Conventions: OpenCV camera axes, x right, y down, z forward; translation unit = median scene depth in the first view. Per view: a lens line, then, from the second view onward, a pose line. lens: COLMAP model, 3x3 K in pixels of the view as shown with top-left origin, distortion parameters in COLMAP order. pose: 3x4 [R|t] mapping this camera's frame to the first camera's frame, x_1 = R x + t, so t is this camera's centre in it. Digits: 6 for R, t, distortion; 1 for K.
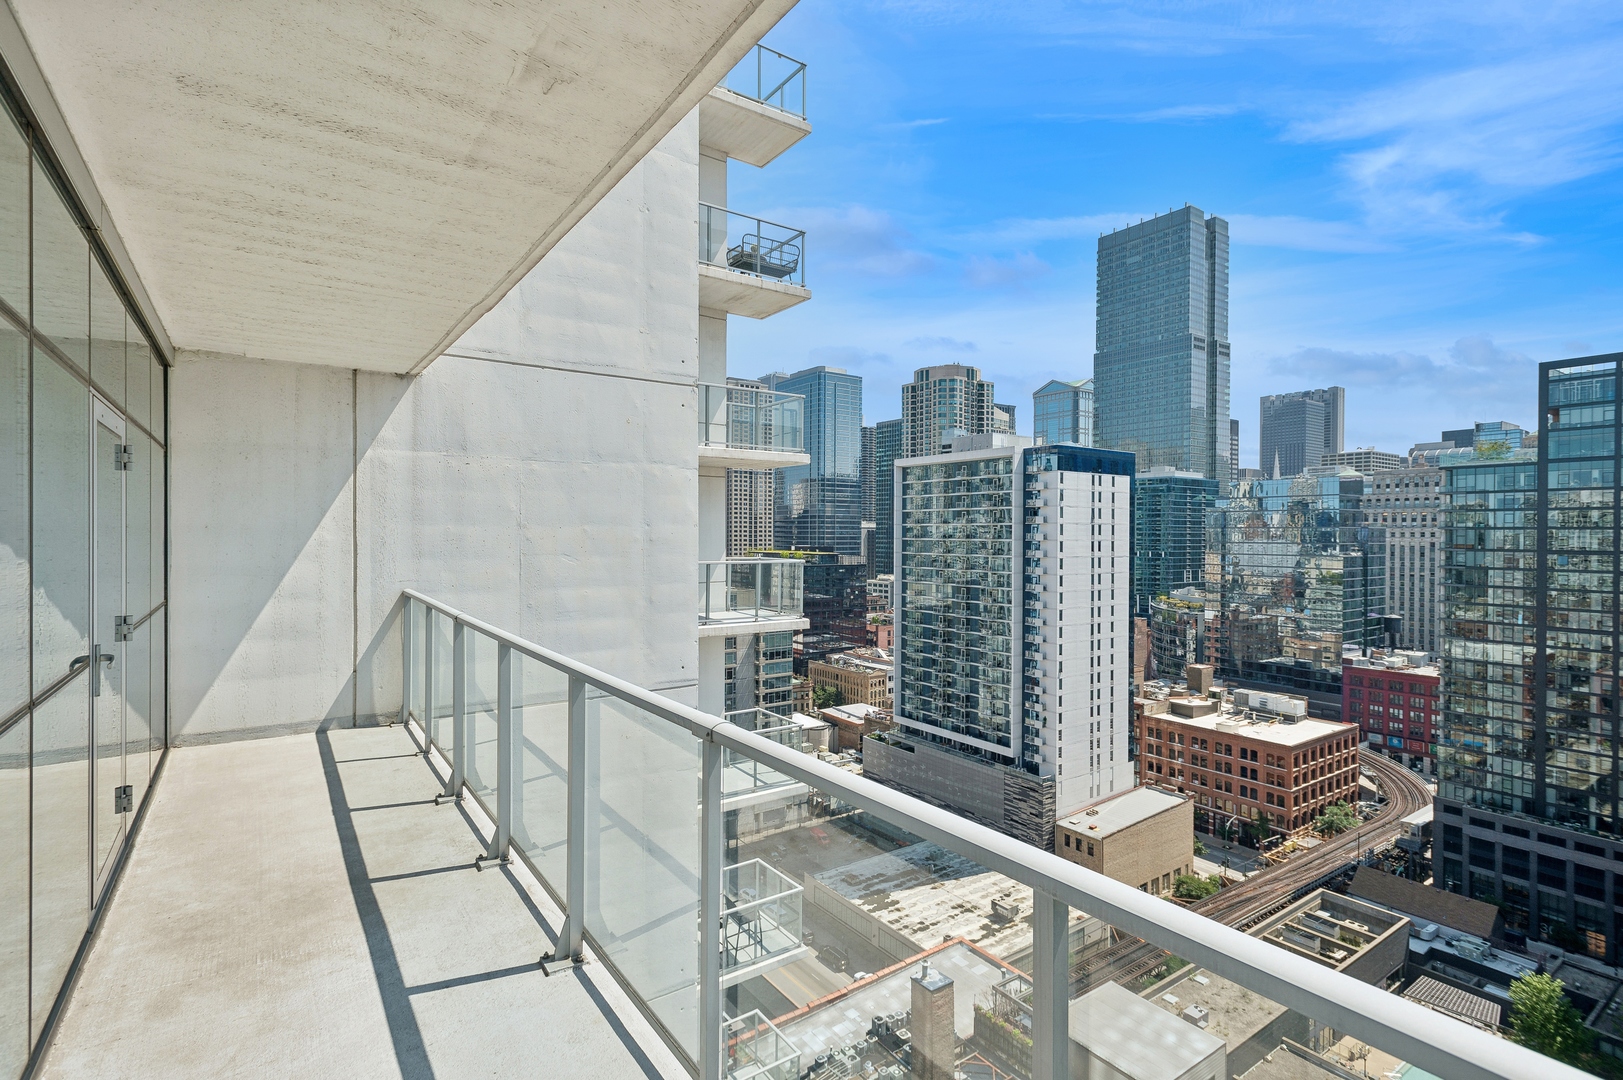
lens RADIAL K [[776.7, 0, 811.5], [0, 776.7, 540.0], [0, 0, 1]] dist [0.004577, 0.000161]
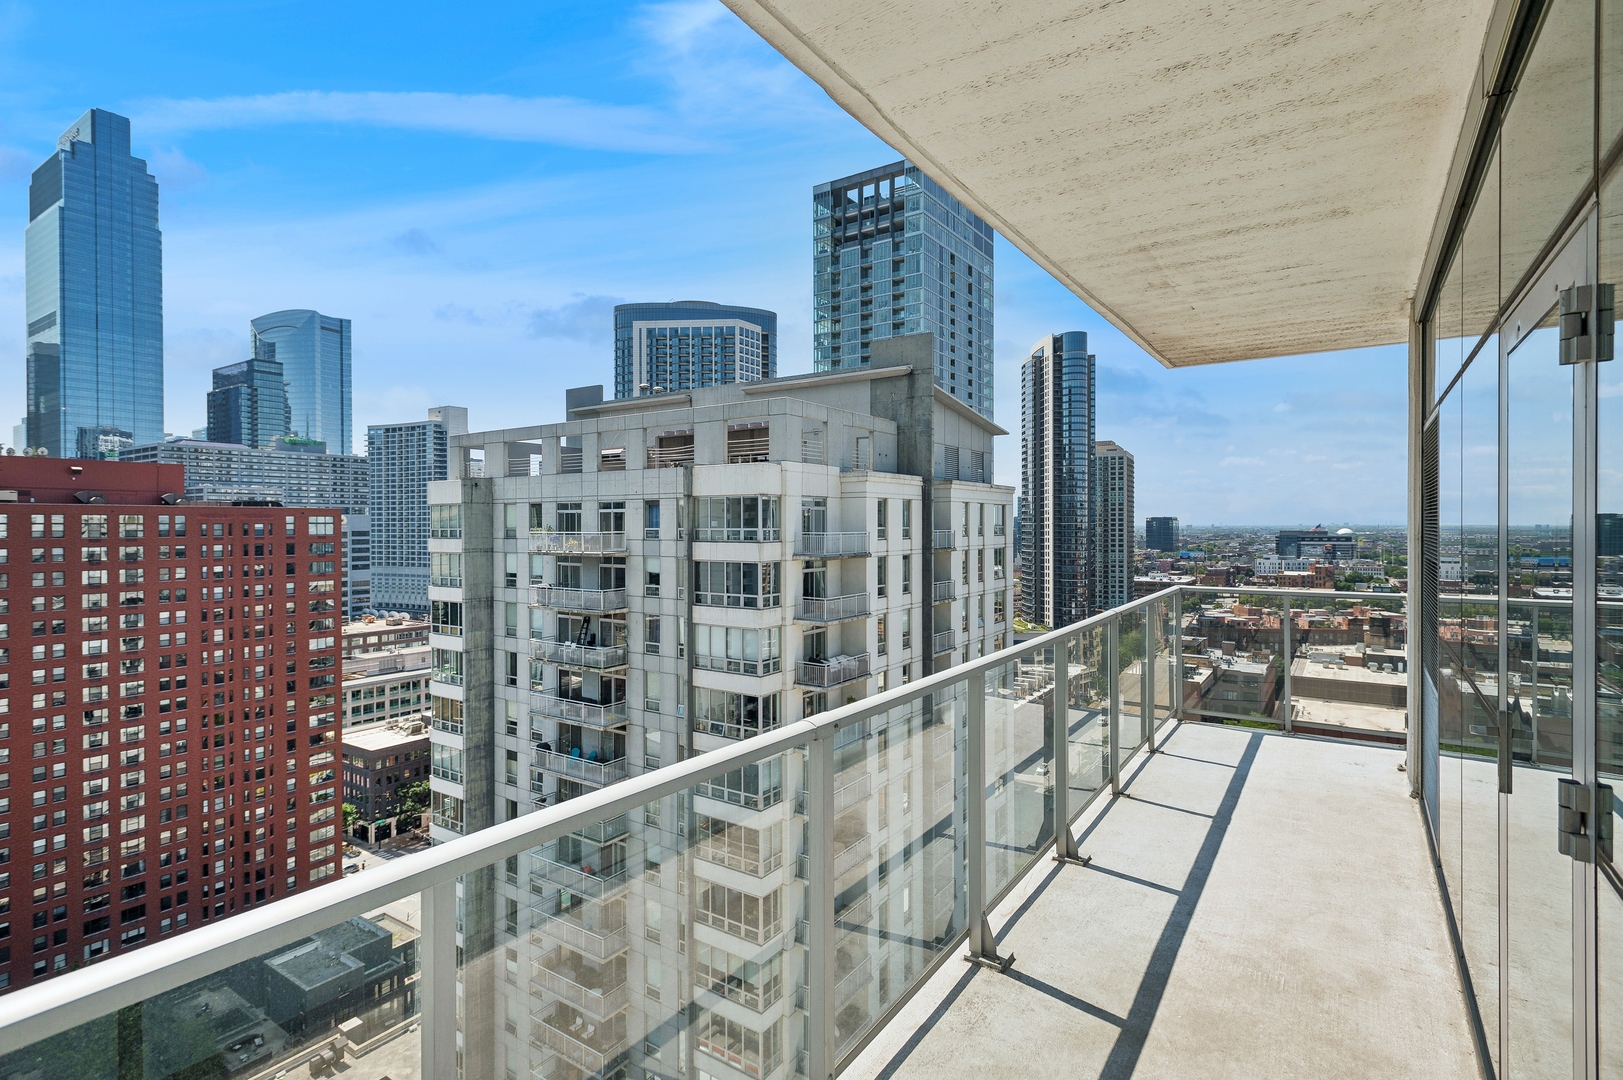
lens RADIAL K [[796.9, 0, 816.9], [0, 796.9, 530.8], [0, 0, 1]] dist [0.000552, 0.000046]
pose [[-0.355704, -0.008681, 0.934558, -1.512454], [0.007065, 0.999903, 0.011977, -0.026019], [-0.934572, 0.010863, -0.355608, 2.005344]]
